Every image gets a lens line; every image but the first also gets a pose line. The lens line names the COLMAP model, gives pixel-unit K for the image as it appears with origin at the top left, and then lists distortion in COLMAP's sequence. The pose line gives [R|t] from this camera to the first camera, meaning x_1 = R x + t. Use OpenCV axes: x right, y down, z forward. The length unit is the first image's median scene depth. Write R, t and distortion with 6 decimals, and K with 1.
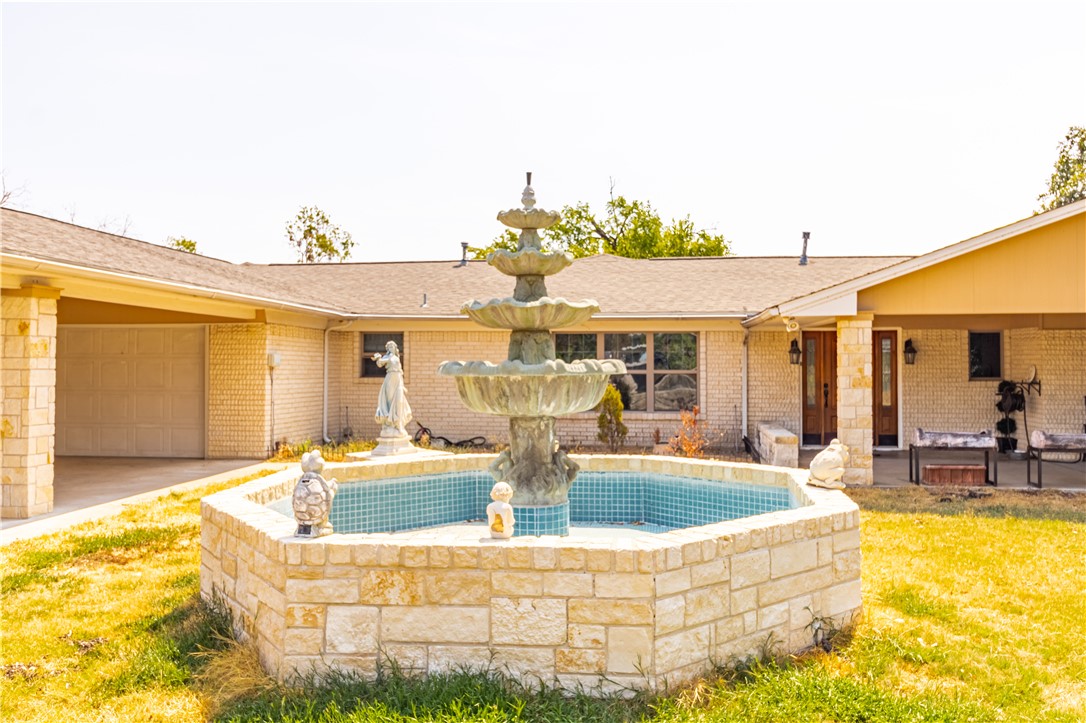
lens RADIAL K [[867.8, 0, 544.2], [0, 867.8, 362.2], [0, 0, 1]] dist [0.004642, 0.001291]
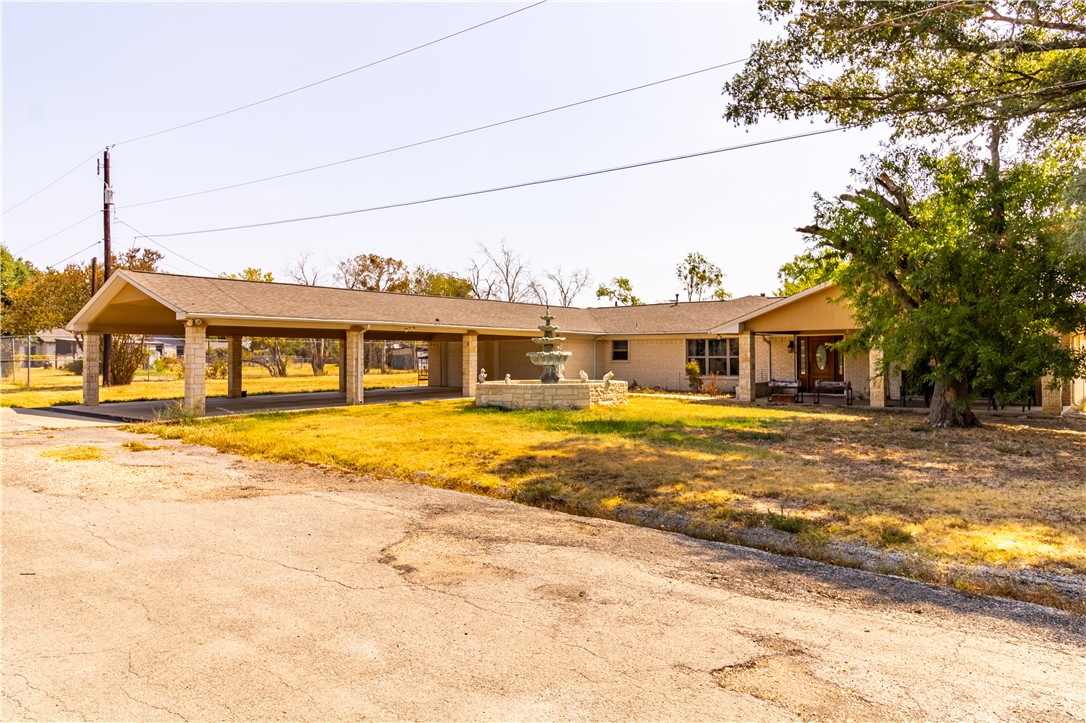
lens RADIAL K [[880.7, 0, 542.6], [0, 880.7, 360.8], [0, 0, 1]] dist [0.001847, 0.000115]
pose [[0.814948, -0.001995, -0.579530, 1.107807], [0.004919, 0.999982, 0.003474, 0.012200], [0.579513, -0.005682, 0.814943, -1.125224]]
